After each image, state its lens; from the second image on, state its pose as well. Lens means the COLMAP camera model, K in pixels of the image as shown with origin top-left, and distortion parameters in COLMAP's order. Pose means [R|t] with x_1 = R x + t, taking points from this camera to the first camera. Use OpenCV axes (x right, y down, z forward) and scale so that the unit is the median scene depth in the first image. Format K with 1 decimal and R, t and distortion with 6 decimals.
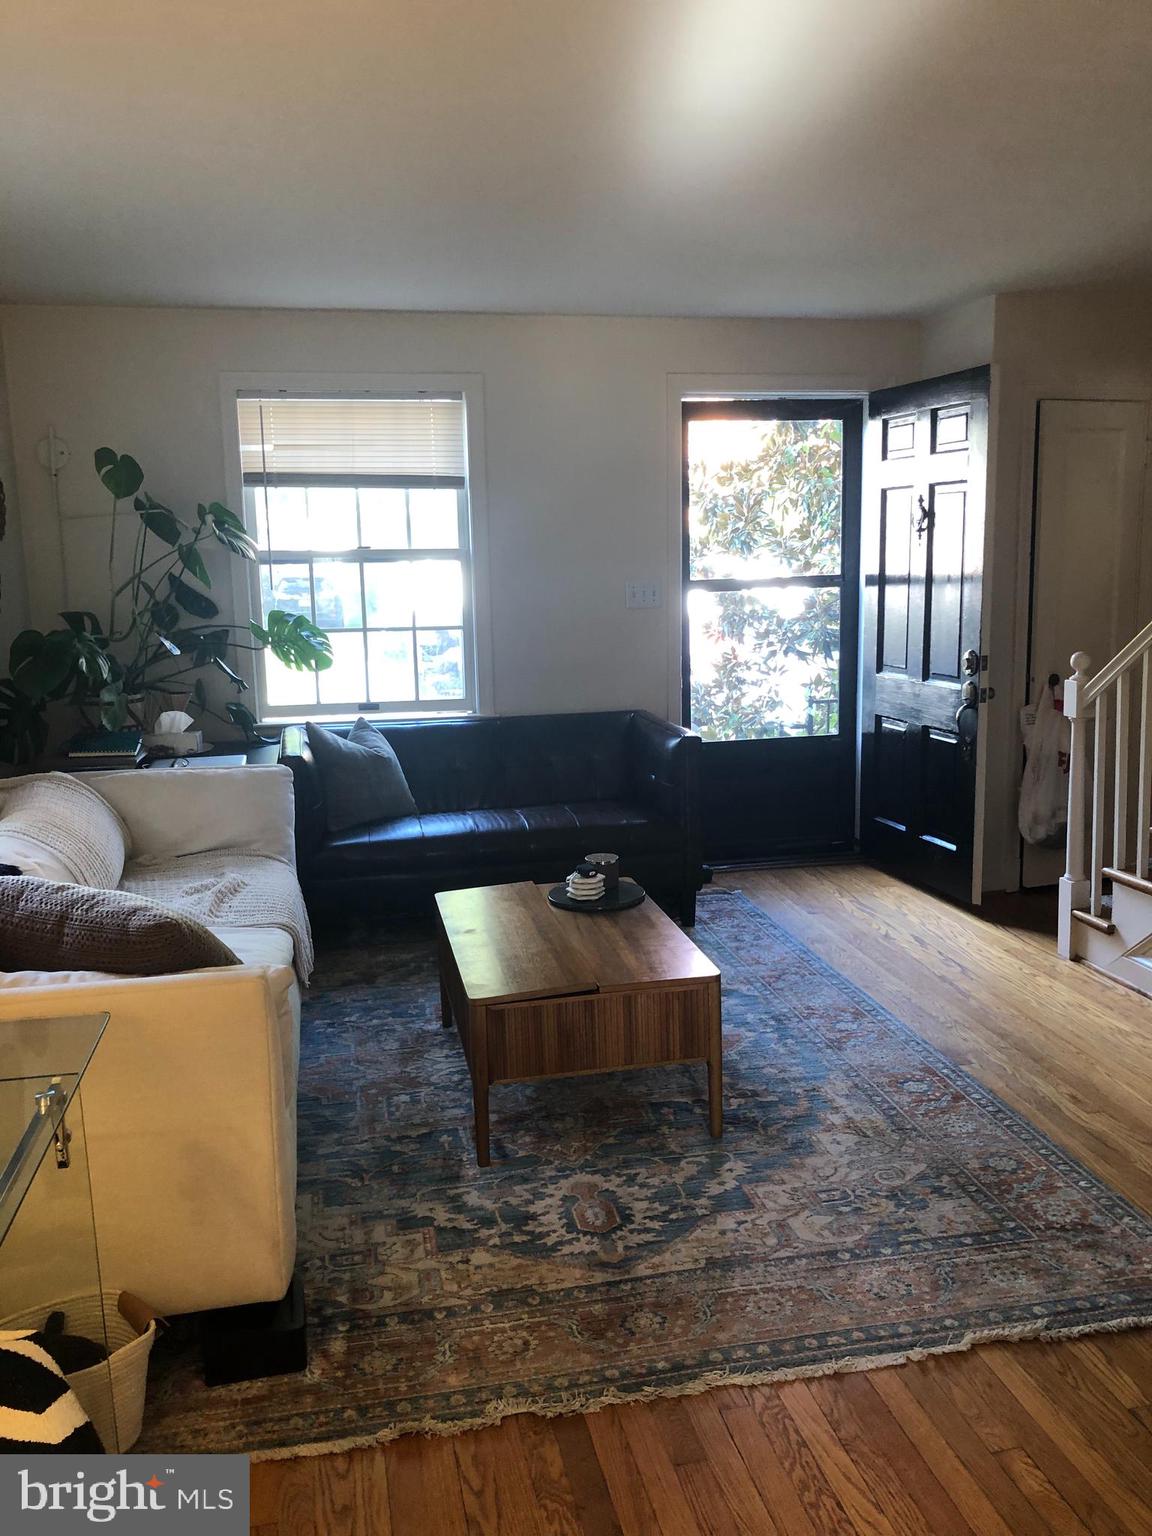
lens RADIAL K [[1260.7, 0, 579.0], [0, 1260.7, 766.5], [0, 0, 1]] dist [0.025496, -0.016788]
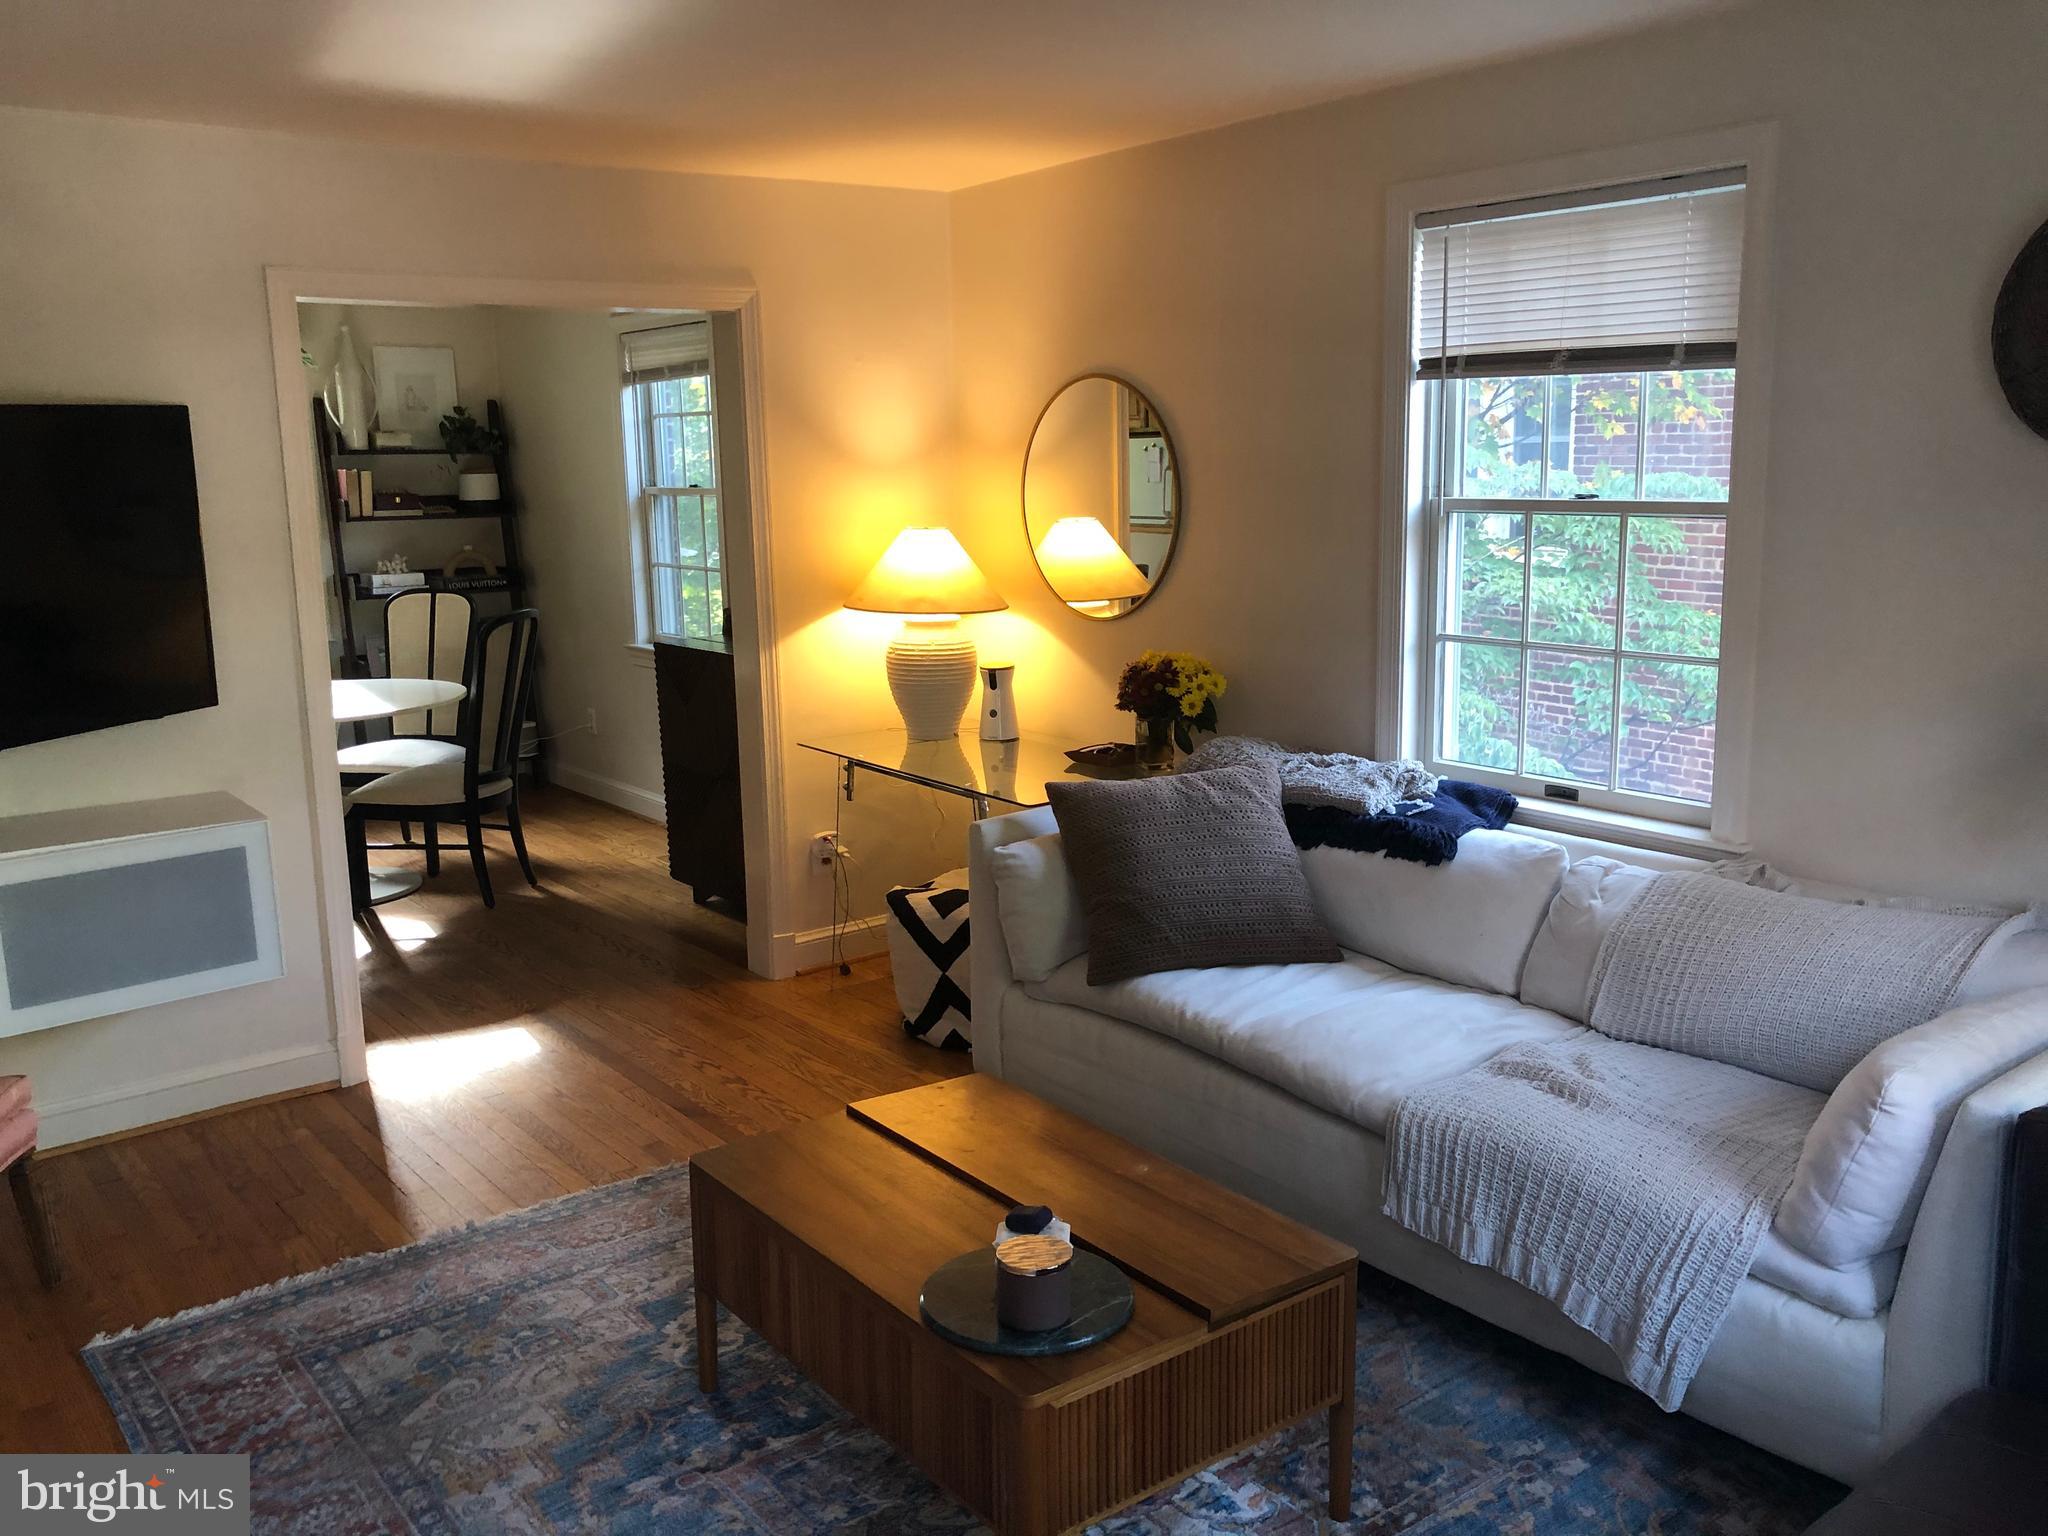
lens RADIAL K [[1680.9, 0, 1044.6], [0, 1680.9, 734.3], [0, 0, 1]] dist [0.025496, -0.016788]
pose [[-0.895435, 0.106763, -0.432201, 0.330957], [-0.040265, 0.947419, 0.317453, -0.373321], [0.443367, 0.301661, -0.844053, 1.901401]]
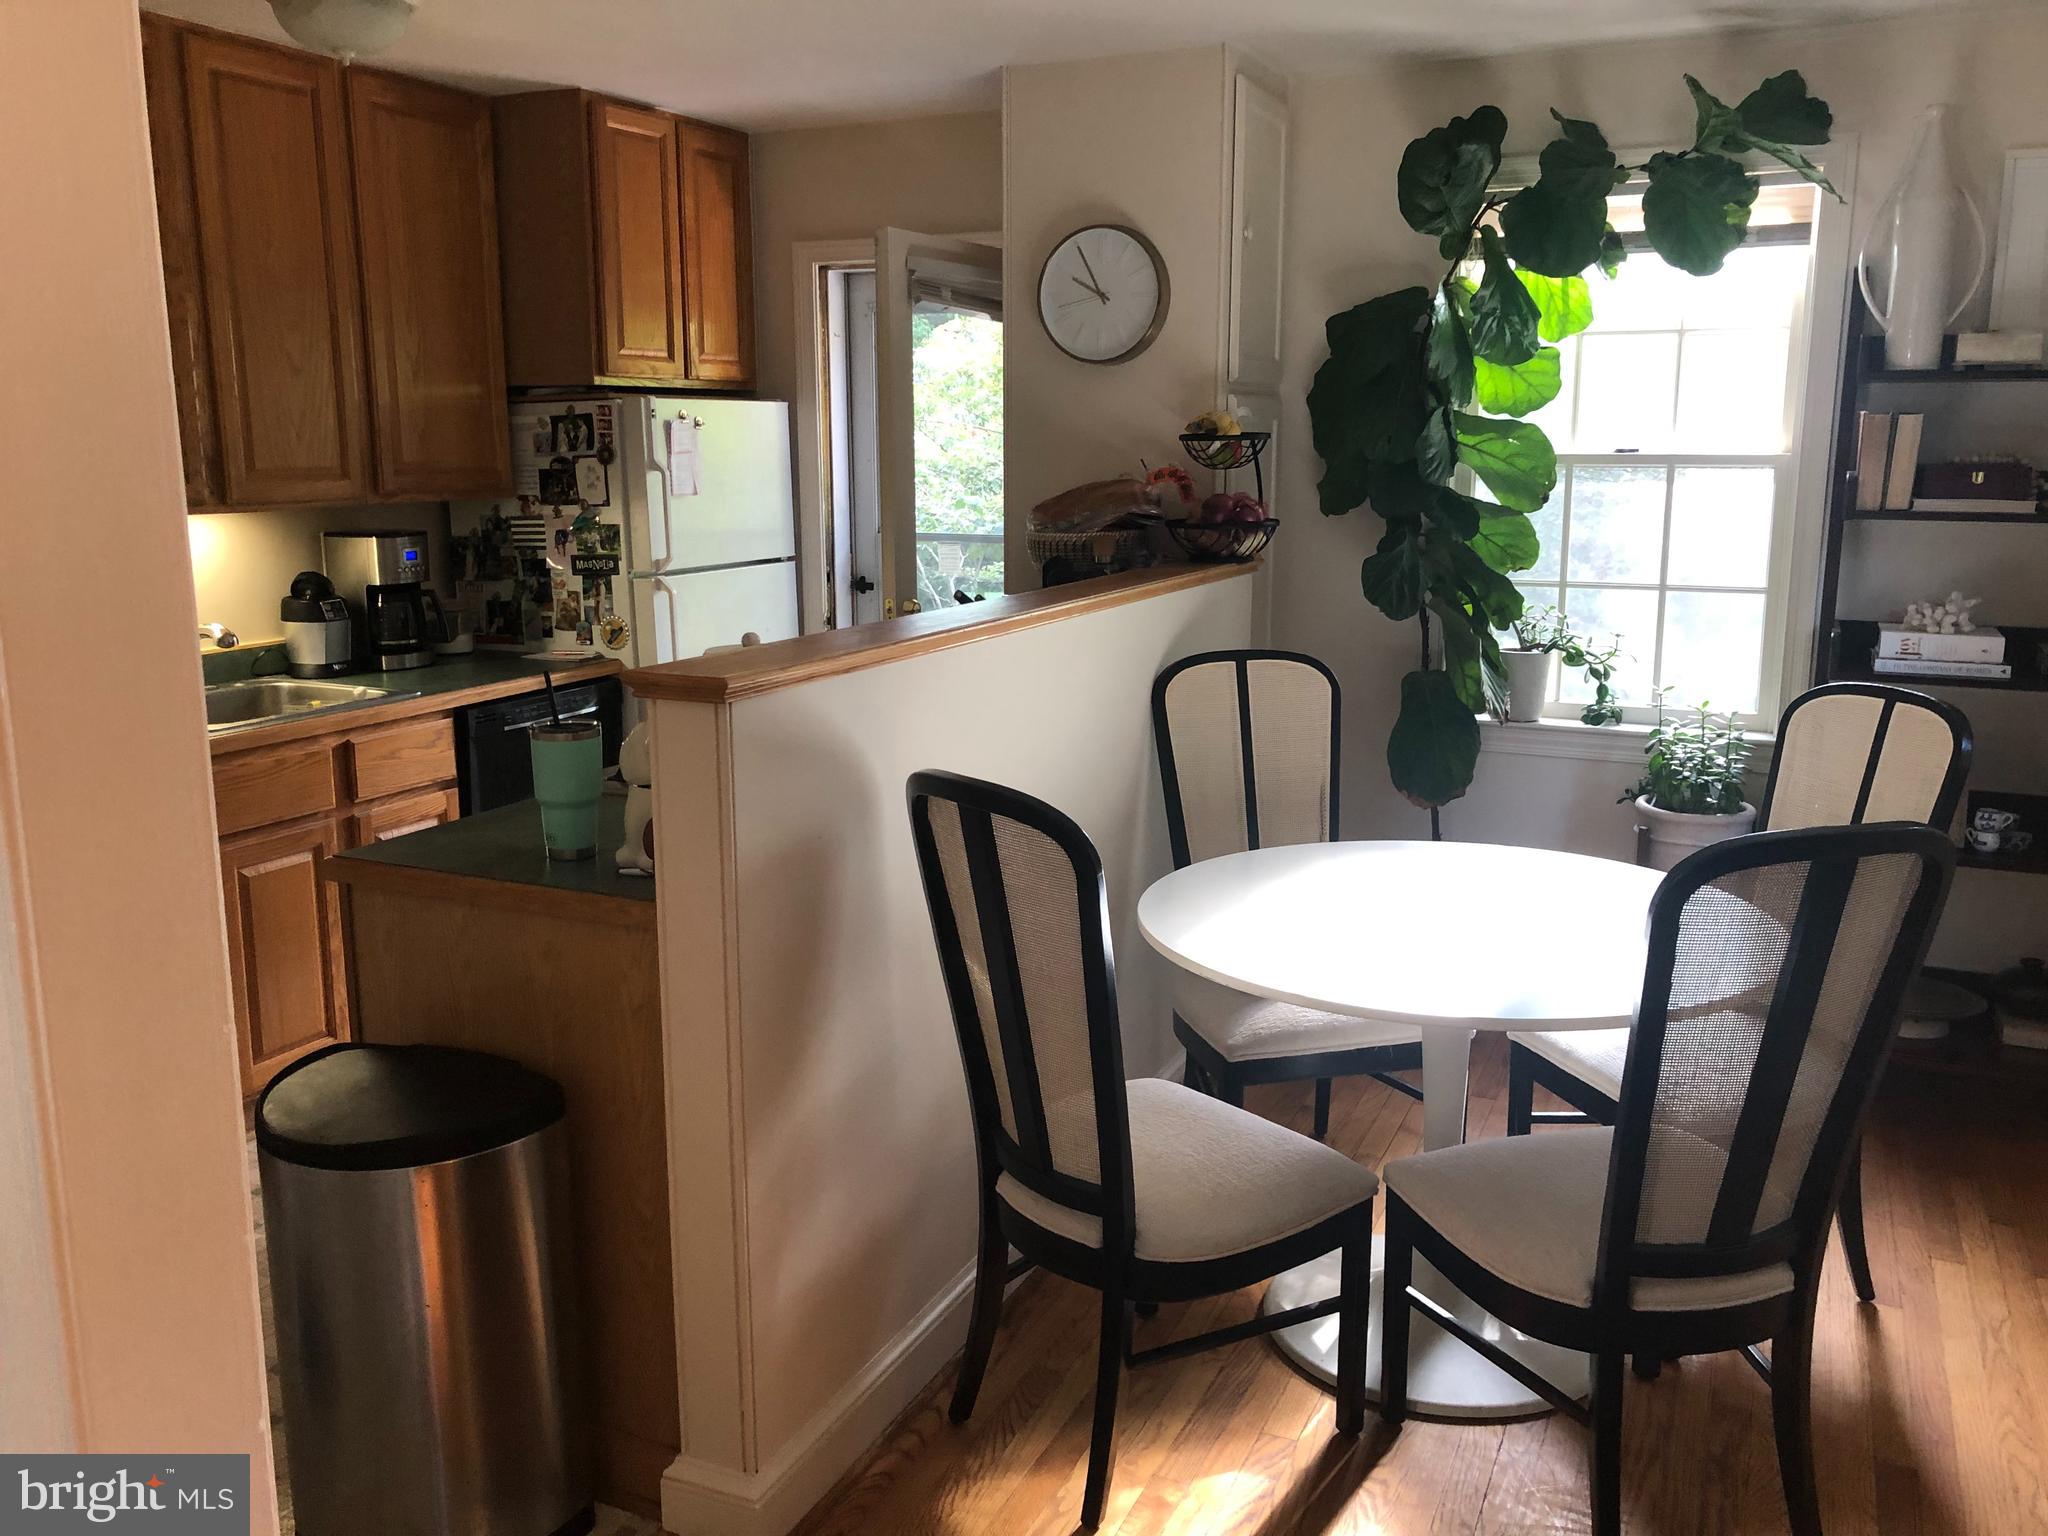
lens RADIAL K [[1680.9, 0, 1014.8], [0, 1680.9, 758.3], [0, 0, 1]] dist [0.025496, -0.016788]
pose [[-0.800786, -0.094166, 0.591502, -0.131272], [0.113062, 0.946044, 0.303674, -0.103132], [-0.588183, 0.310054, -0.746932, 0.515438]]
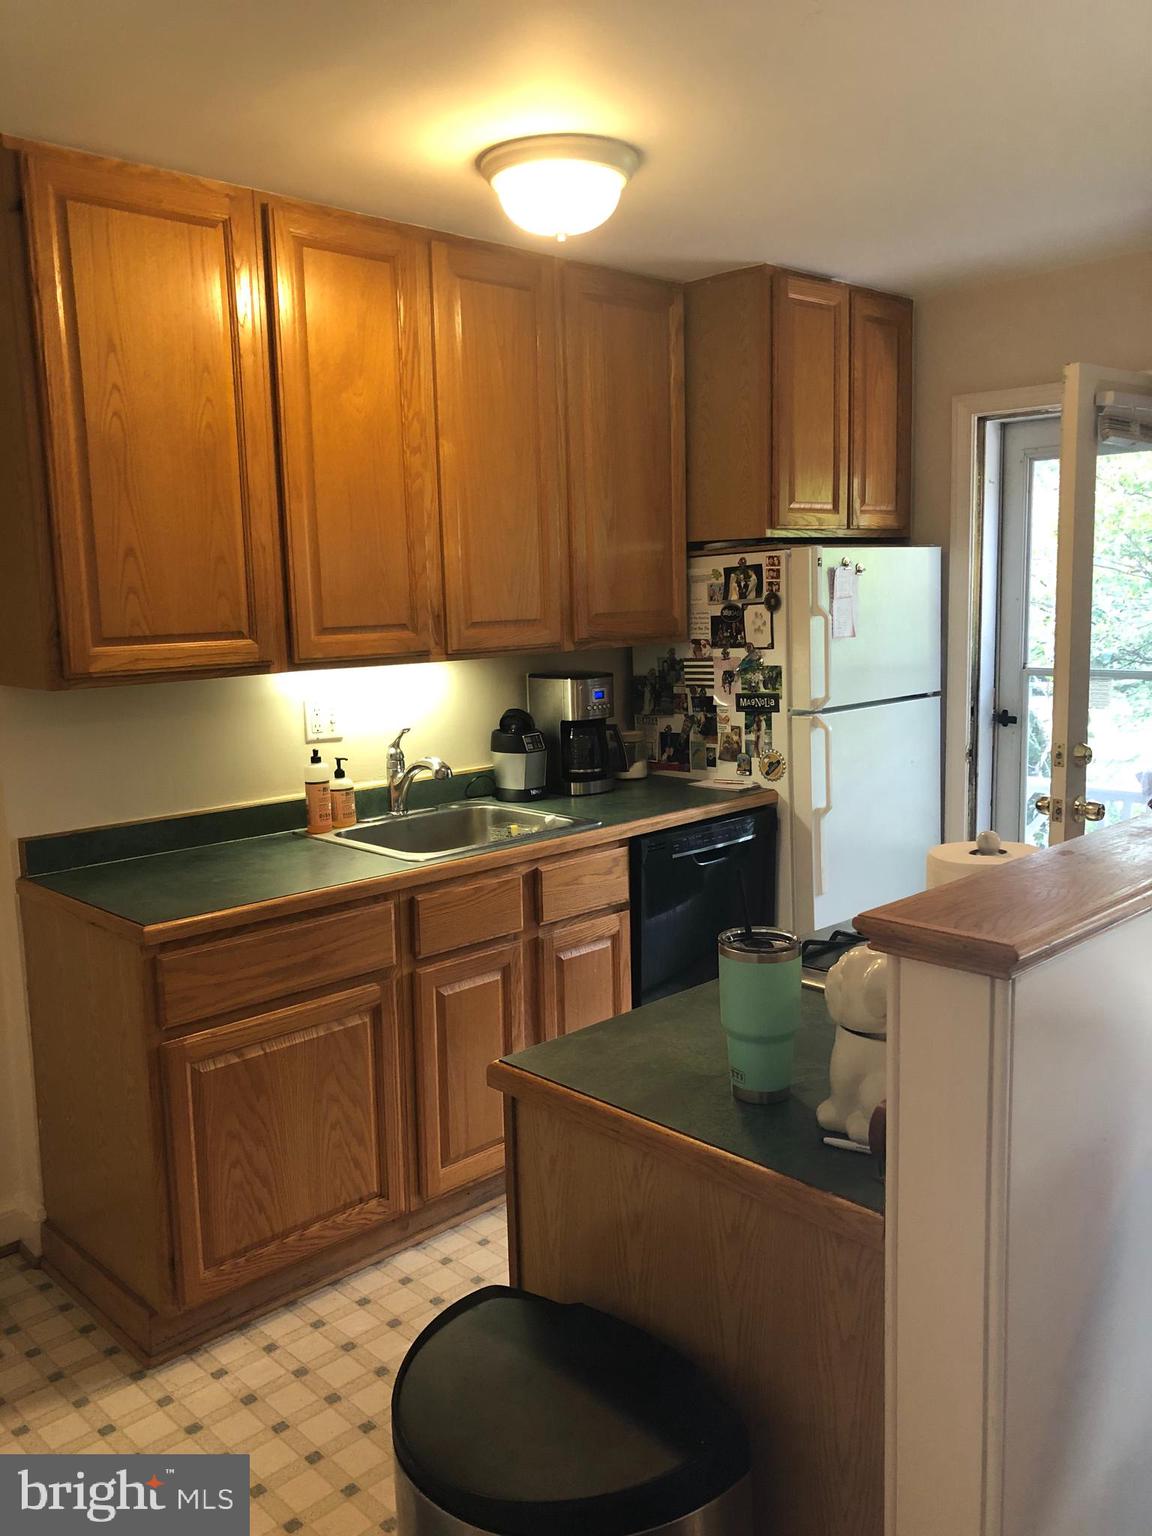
lens RADIAL K [[1260.7, 0, 569.5], [0, 1260.7, 772.5], [0, 0, 1]] dist [0.025496, -0.016788]
pose [[-0.532716, -0.094129, 0.841043, 0.151917], [0.172737, 0.960780, 0.216941, -0.082590], [-0.828478, 0.260847, -0.495564, 0.323677]]
